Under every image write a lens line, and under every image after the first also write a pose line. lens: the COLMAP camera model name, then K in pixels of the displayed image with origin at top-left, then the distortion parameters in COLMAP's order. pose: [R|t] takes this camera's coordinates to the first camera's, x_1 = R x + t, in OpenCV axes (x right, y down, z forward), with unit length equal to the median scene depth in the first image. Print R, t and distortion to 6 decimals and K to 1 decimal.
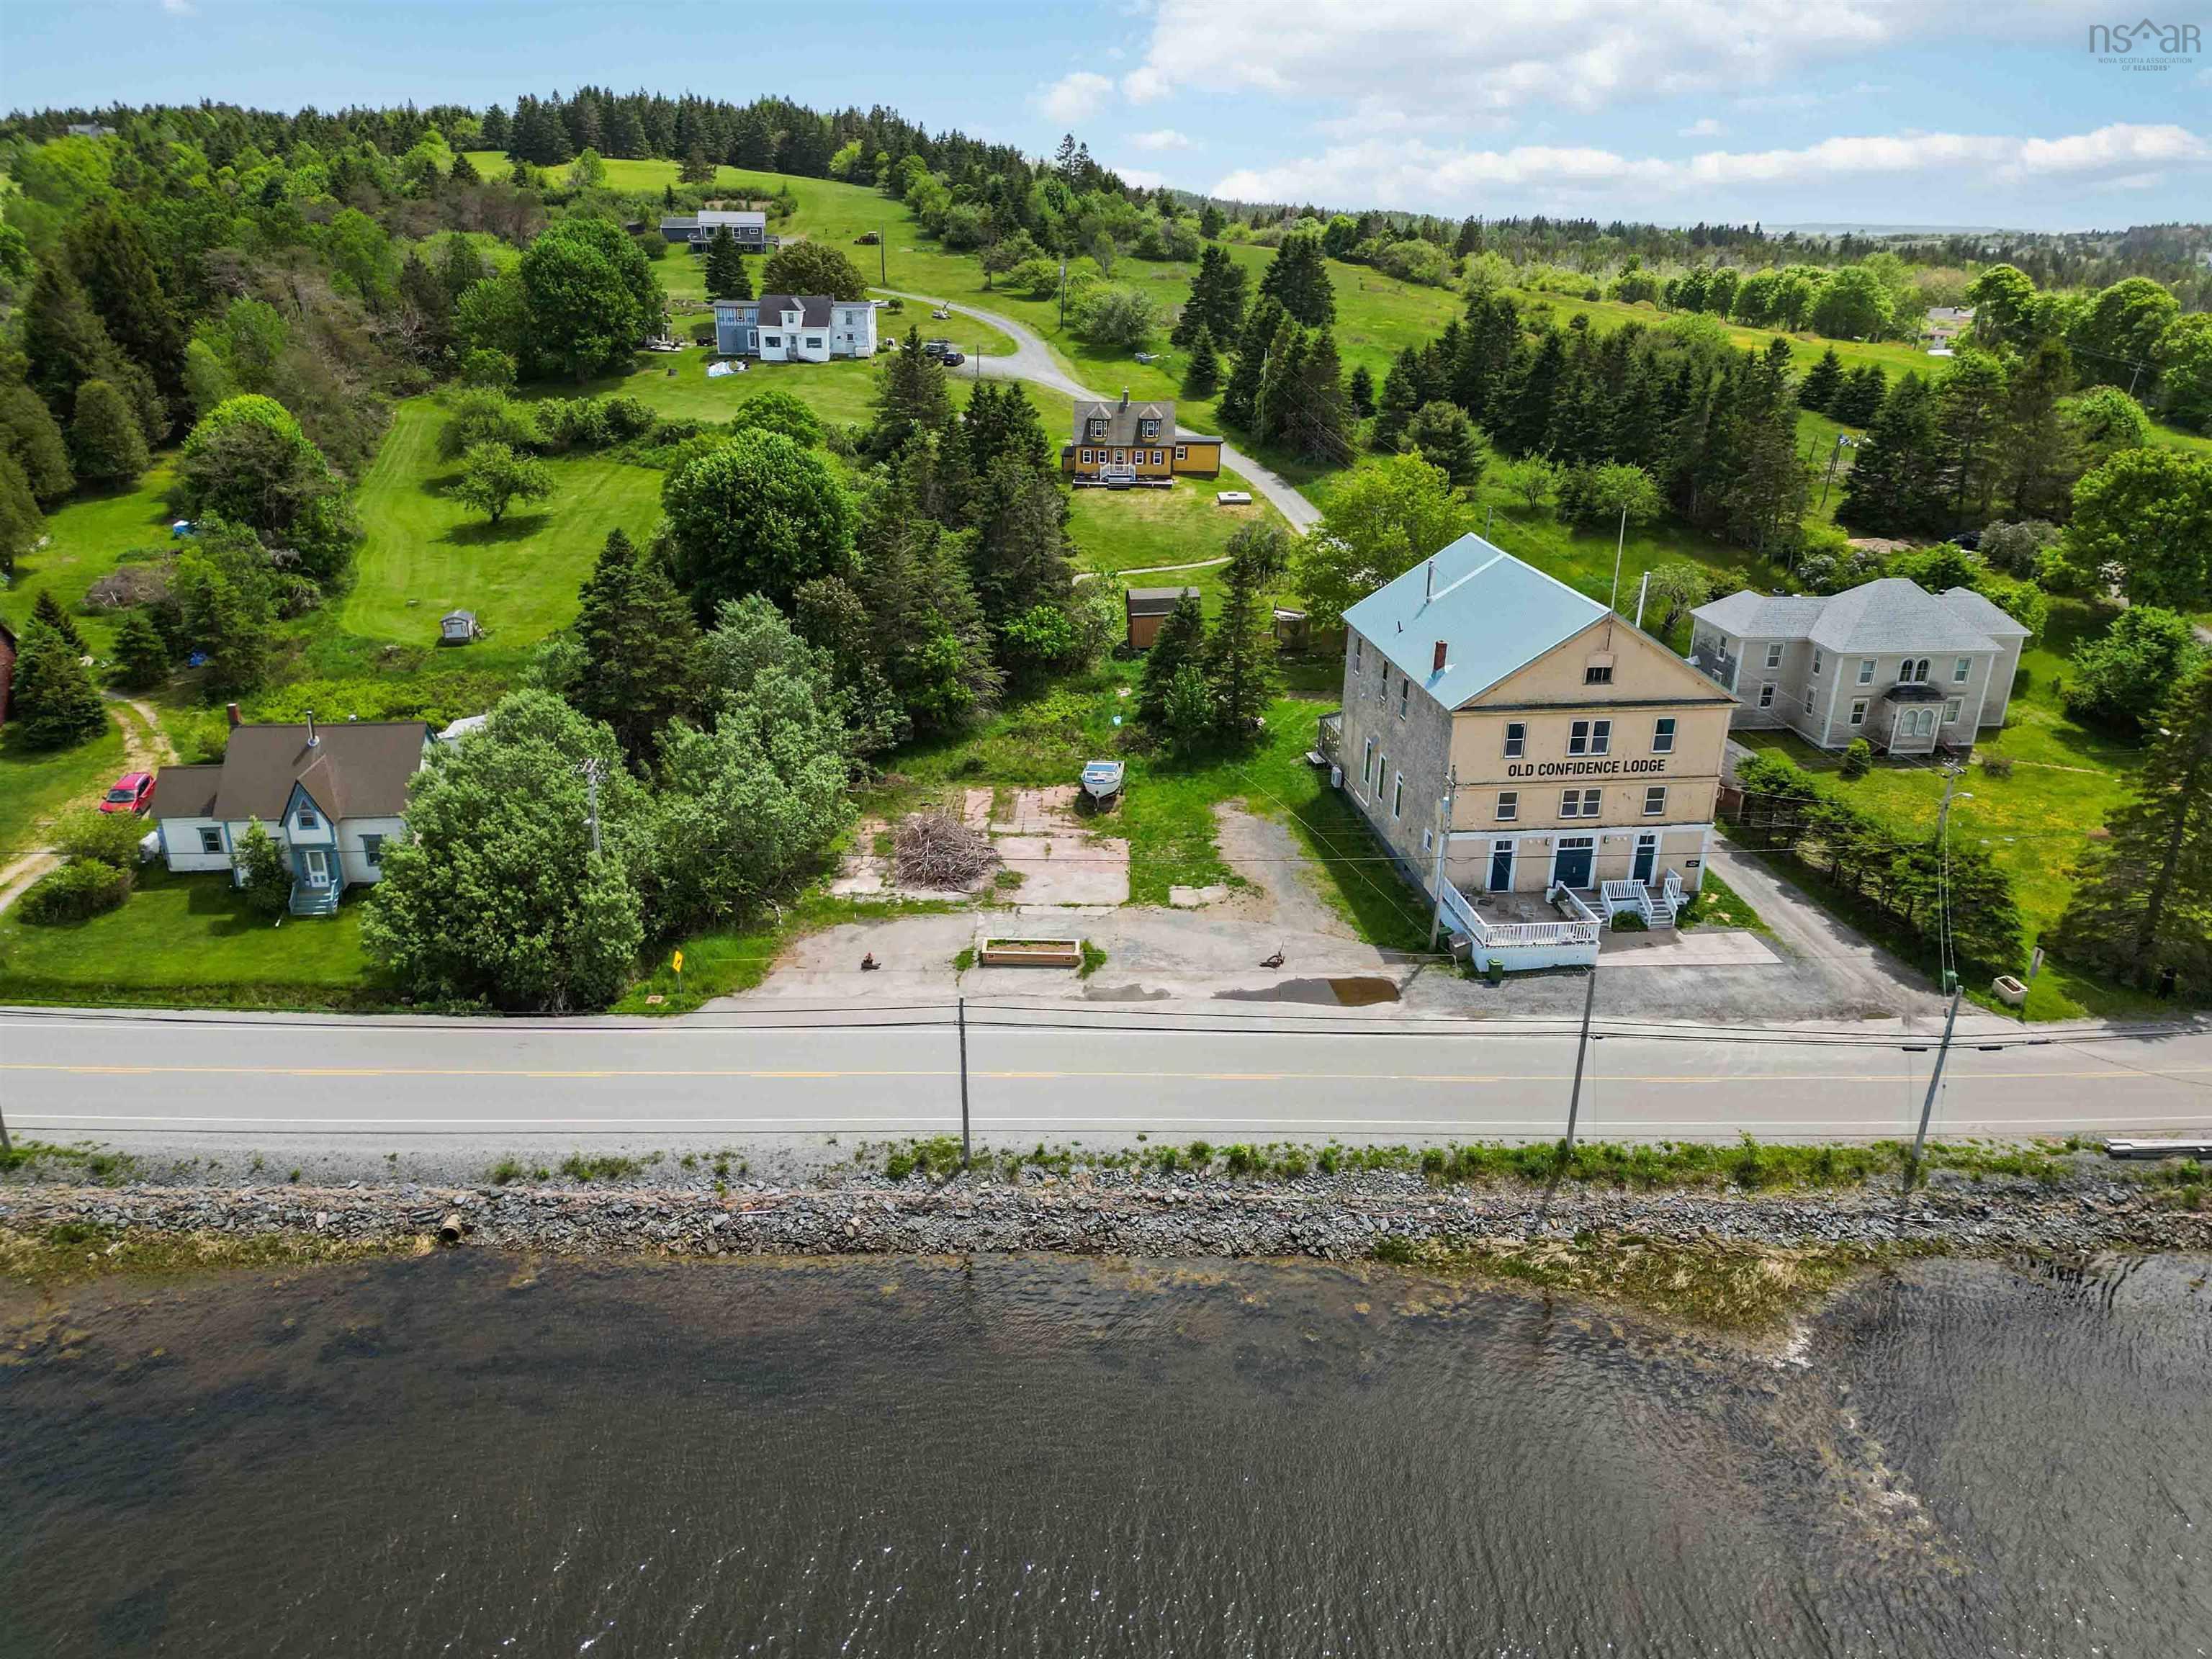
lens RADIAL K [[1540.8, 0, 1099.7], [0, 1540.8, 834.3], [0, 0, 1]] dist [0.088135, -0.096889]
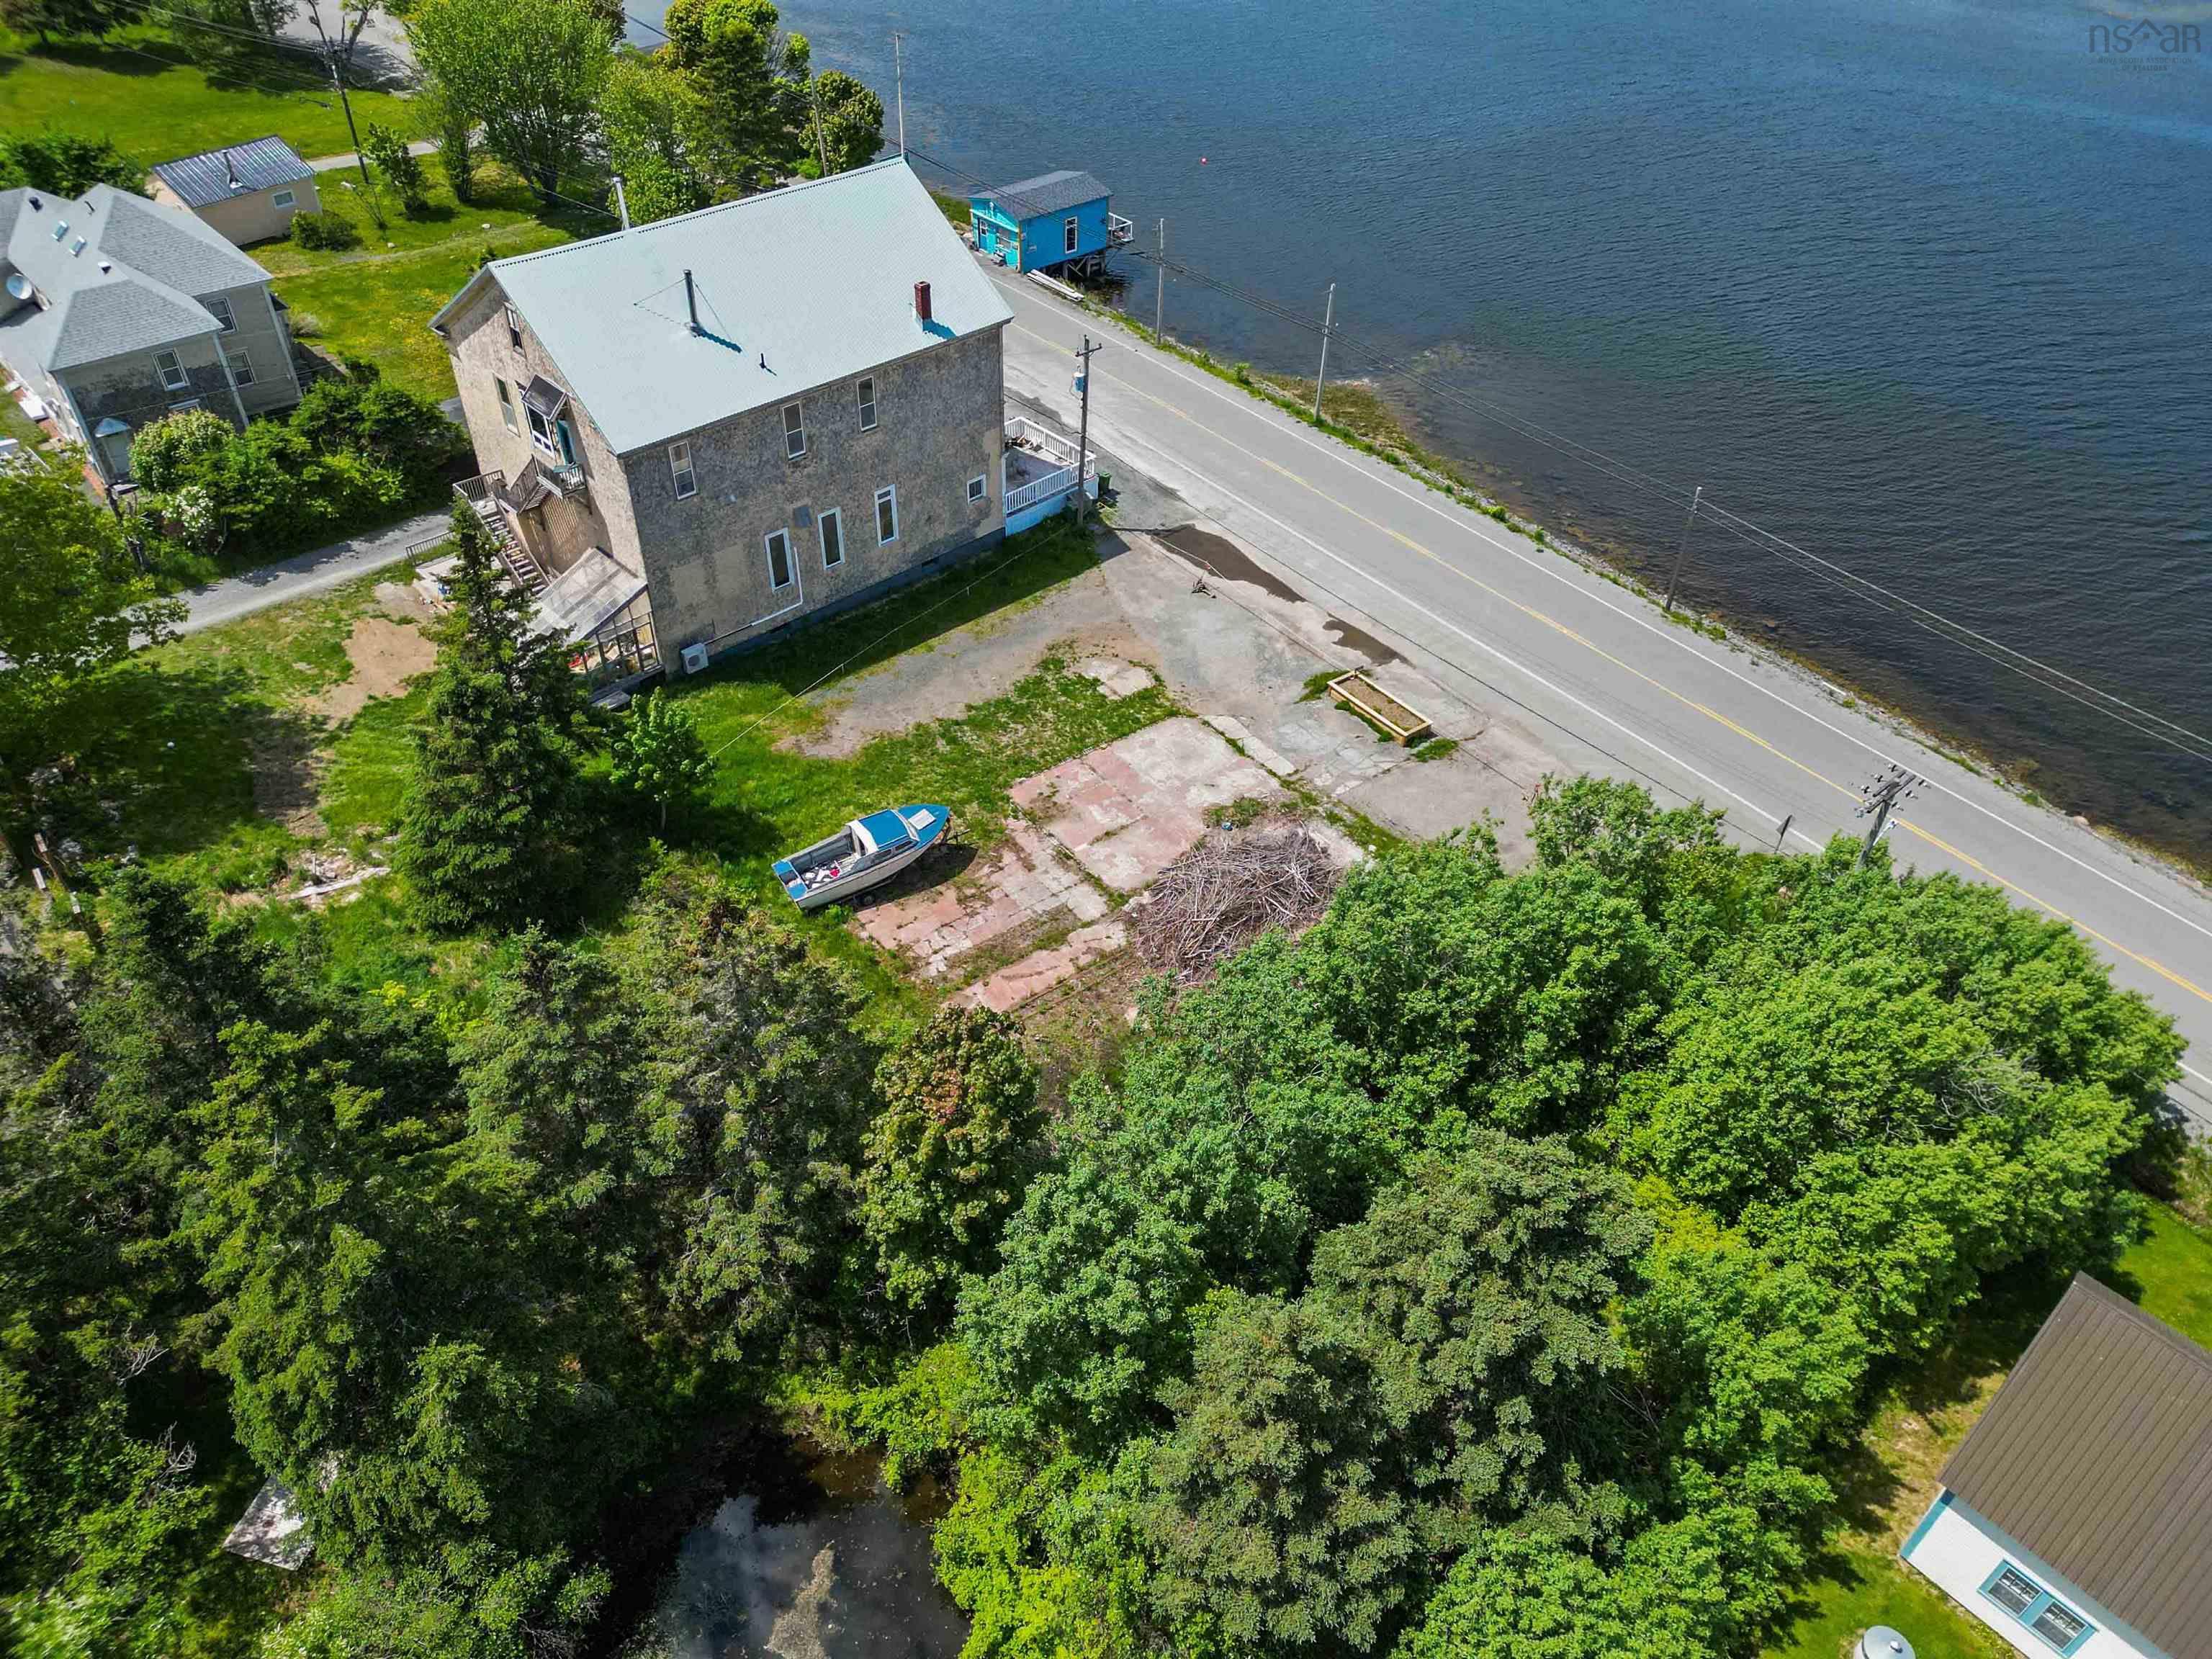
lens RADIAL K [[1548.0, 0, 1098.5], [0, 1548.0, 823.5], [0, 0, 1]] dist [0.084394, -0.085997]
pose [[-0.596359, -0.542796, 0.591378, -0.483550], [0.269186, 0.558832, 0.784376, -0.592396], [-0.756237, 0.626961, -0.187151, 1.266096]]
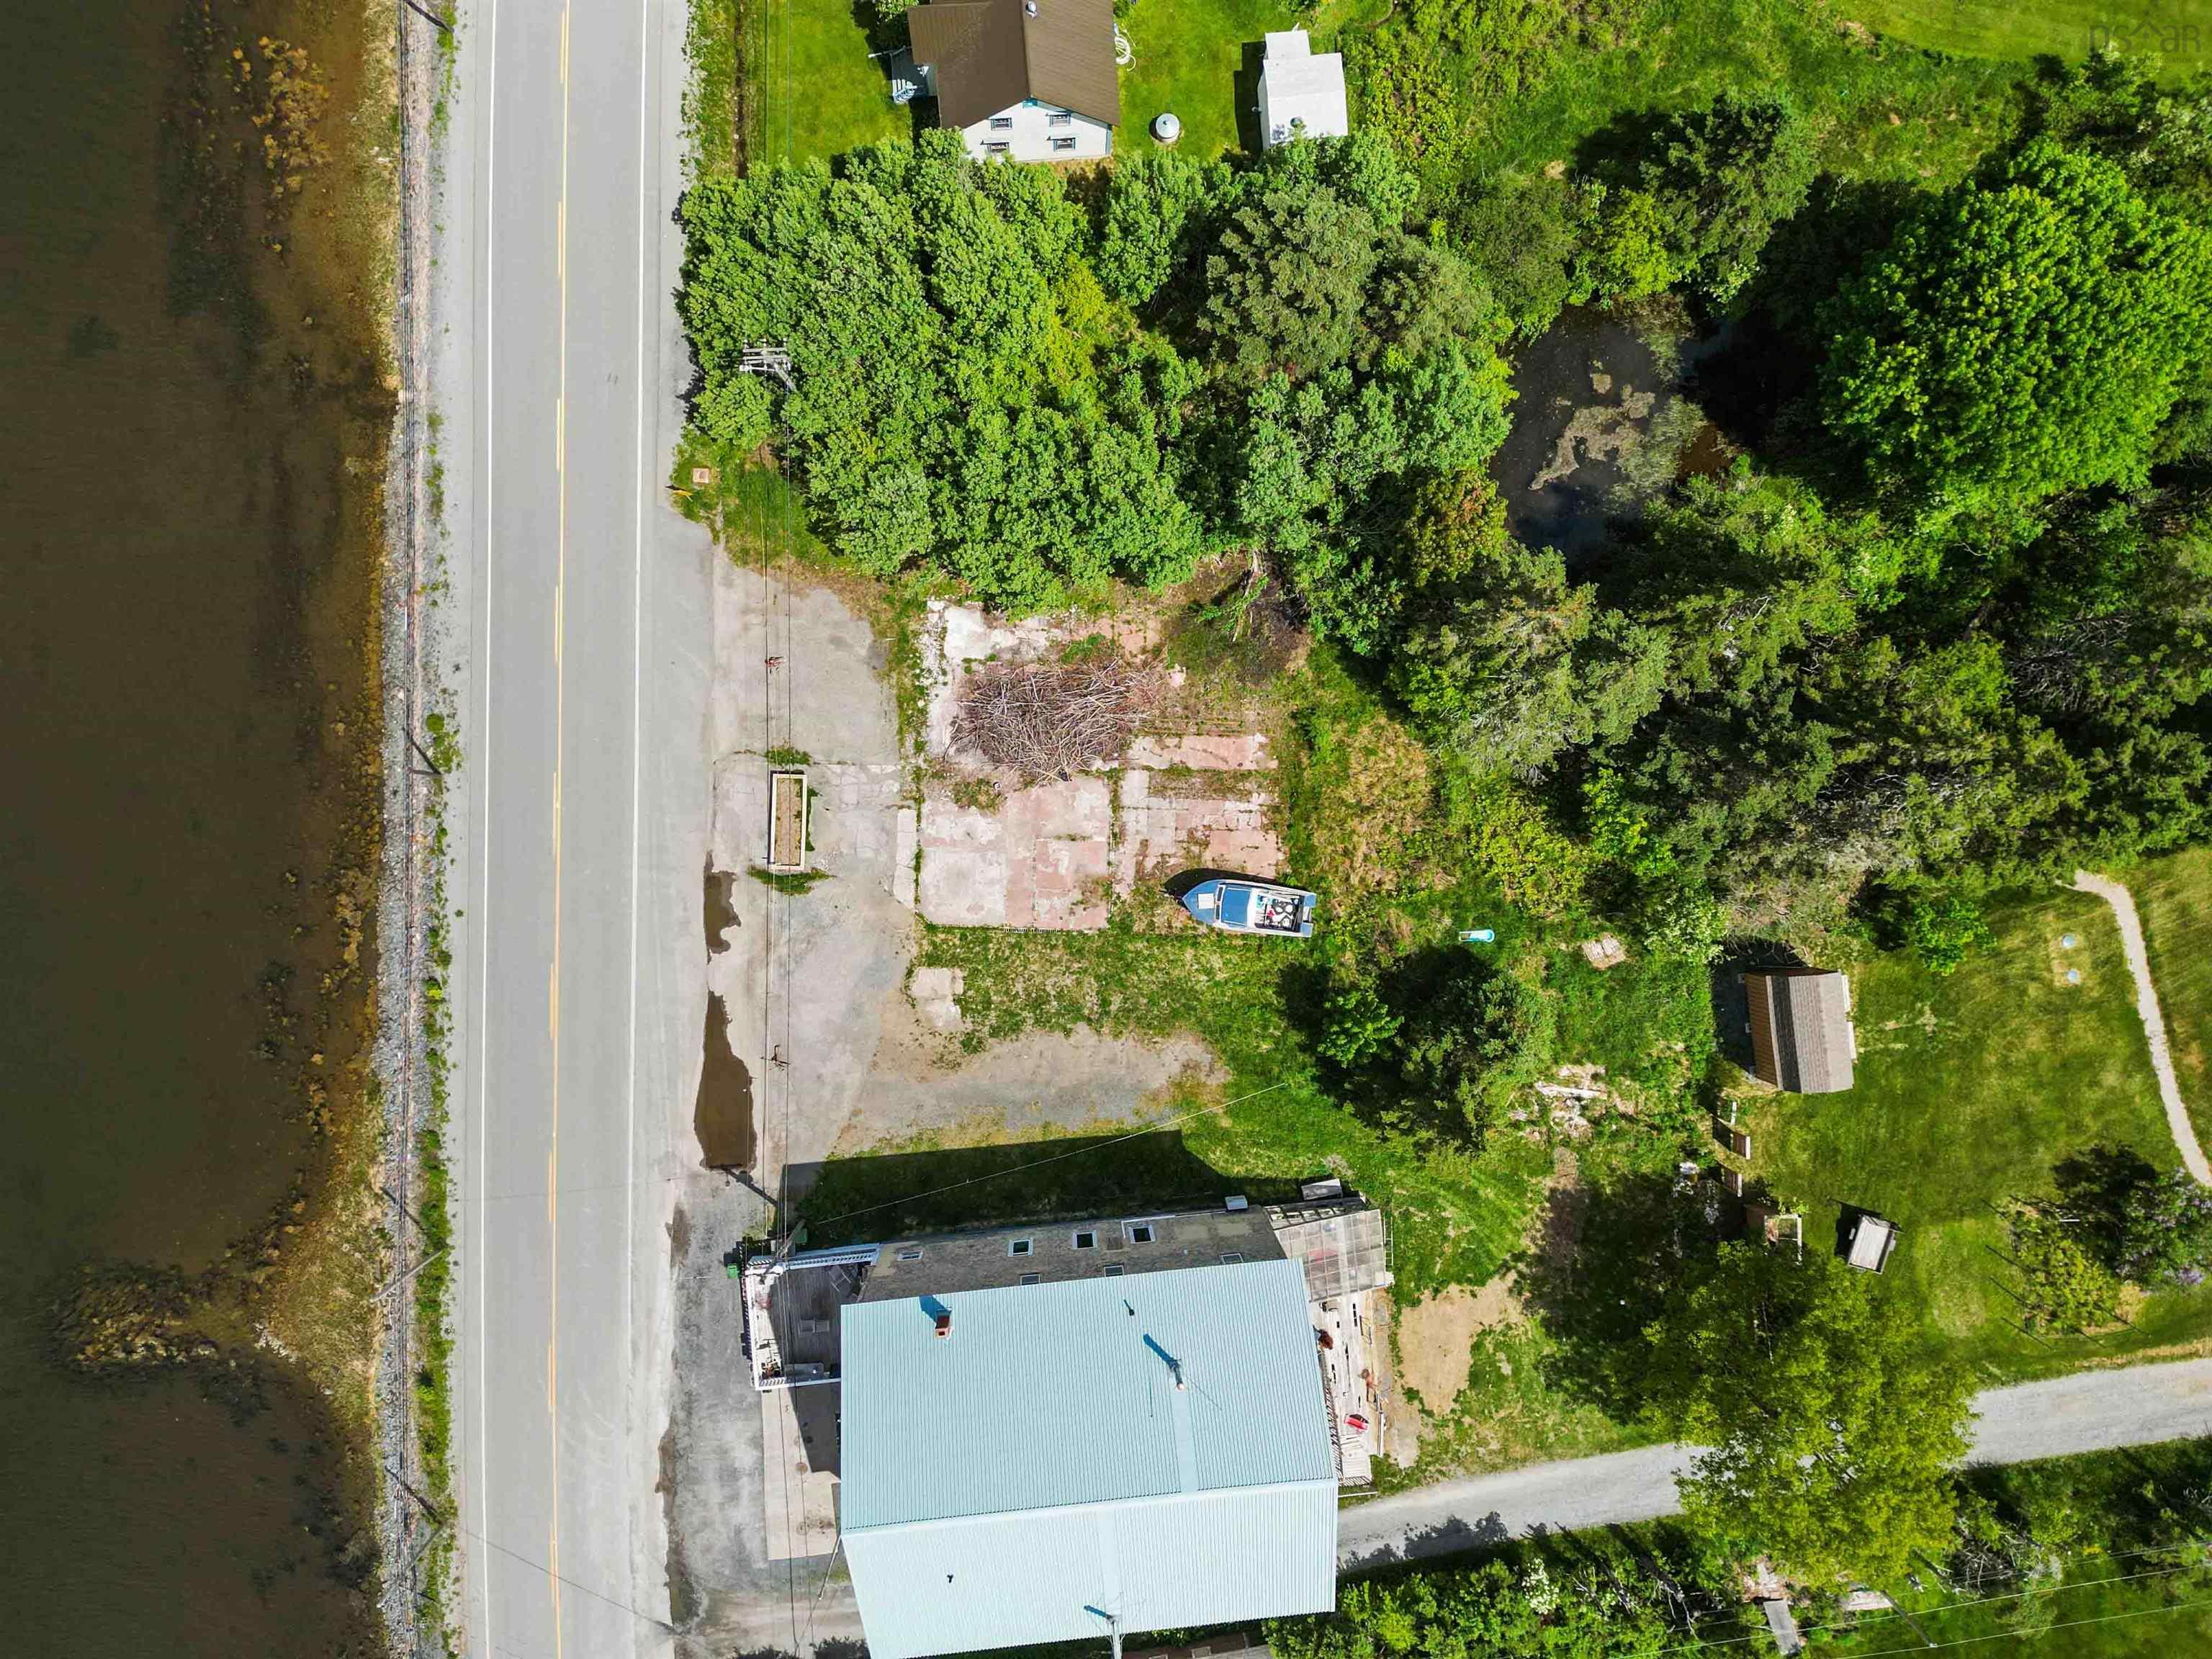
lens RADIAL K [[1548.0, 0, 1098.5], [0, 1548.0, 823.5], [0, 0, 1]] dist [0.084394, -0.085997]
pose [[-0.030856, 0.999524, -0.000309, -0.047349], [-0.400461, -0.012079, 0.916234, -0.901966], [0.915794, 0.028395, 0.400643, 0.741001]]
